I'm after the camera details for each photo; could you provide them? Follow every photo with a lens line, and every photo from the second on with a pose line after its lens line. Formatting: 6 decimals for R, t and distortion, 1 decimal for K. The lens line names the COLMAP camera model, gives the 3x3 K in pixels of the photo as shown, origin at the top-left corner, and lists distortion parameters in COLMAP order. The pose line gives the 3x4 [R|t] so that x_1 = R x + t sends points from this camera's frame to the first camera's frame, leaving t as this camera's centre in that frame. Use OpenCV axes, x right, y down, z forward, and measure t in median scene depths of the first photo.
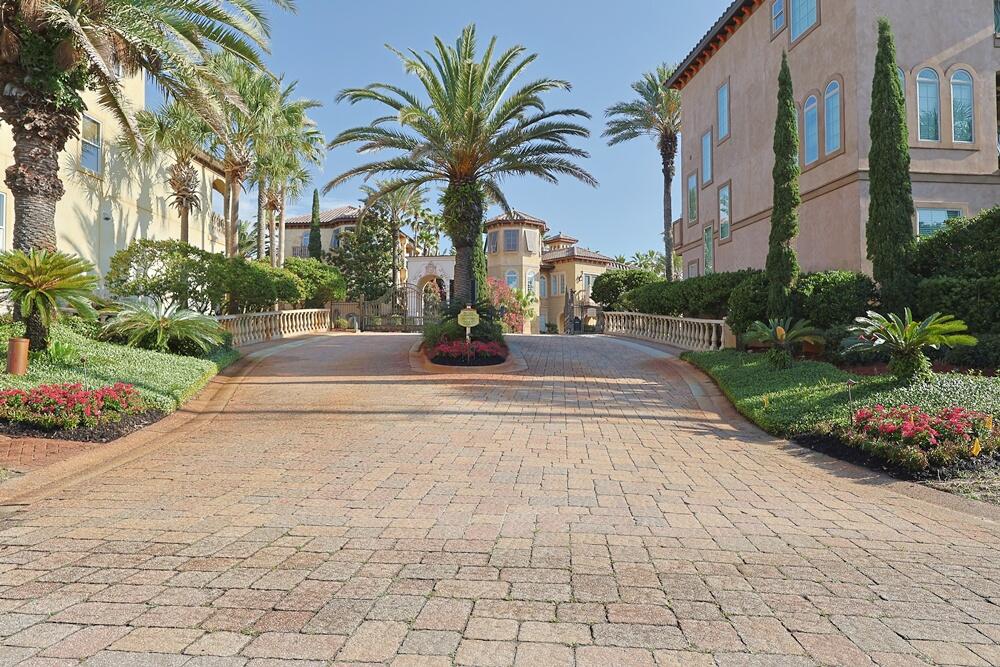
lens RADIAL K [[639.7, 0, 500.0], [0, 639.7, 333.5], [0, 0, 1]] dist [-0.000342, 0.000183]
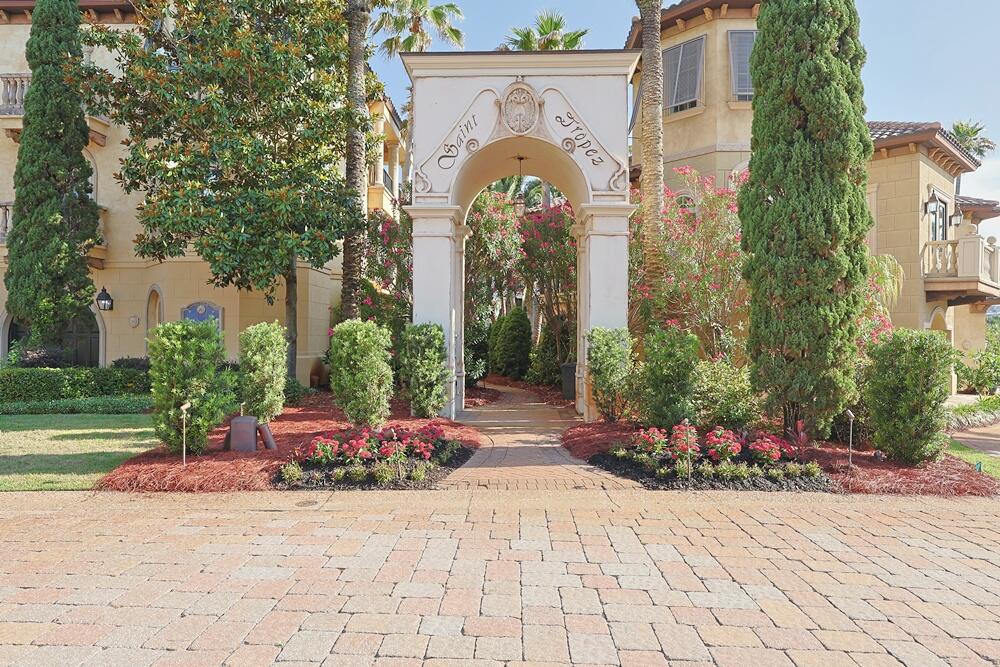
lens RADIAL K [[639.7, 0, 500.0], [0, 639.7, 333.5], [0, 0, 1]] dist [-0.000342, 0.000183]
pose [[0.997565, 0.005939, 0.069489, -0.147607], [-0.006784, 0.999906, 0.011937, -0.030111], [-0.069411, -0.012380, 0.997511, 0.883274]]
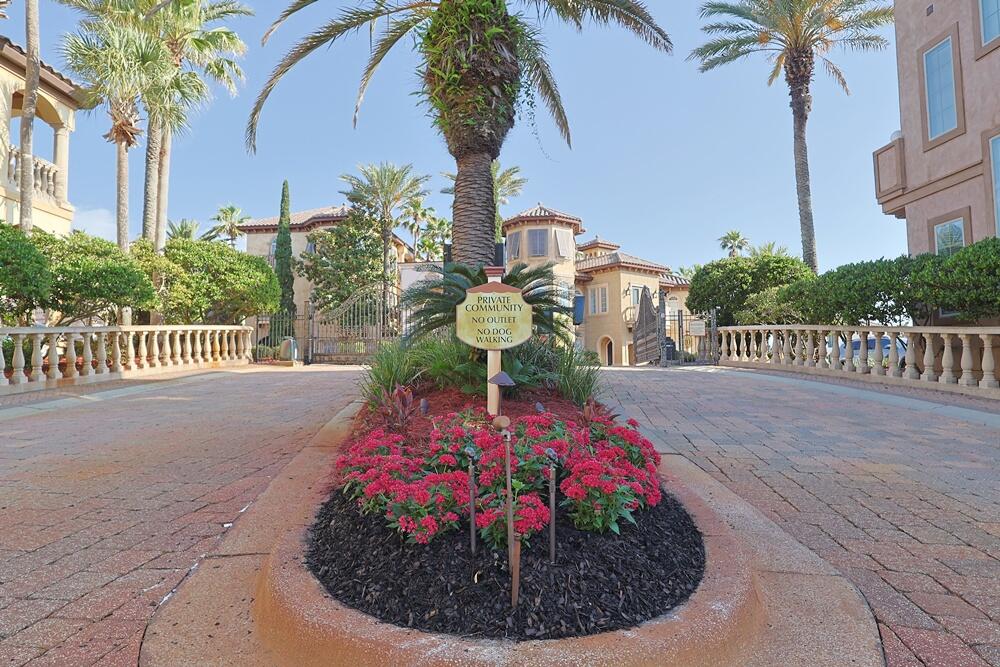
lens RADIAL K [[639.7, 0, 500.0], [0, 639.7, 333.5], [0, 0, 1]] dist [-0.000342, 0.000183]
pose [[0.999768, -0.009066, -0.019536, -0.016861], [0.008142, 0.998866, -0.046900, -0.001820], [0.019939, 0.046730, 0.998709, 0.294383]]
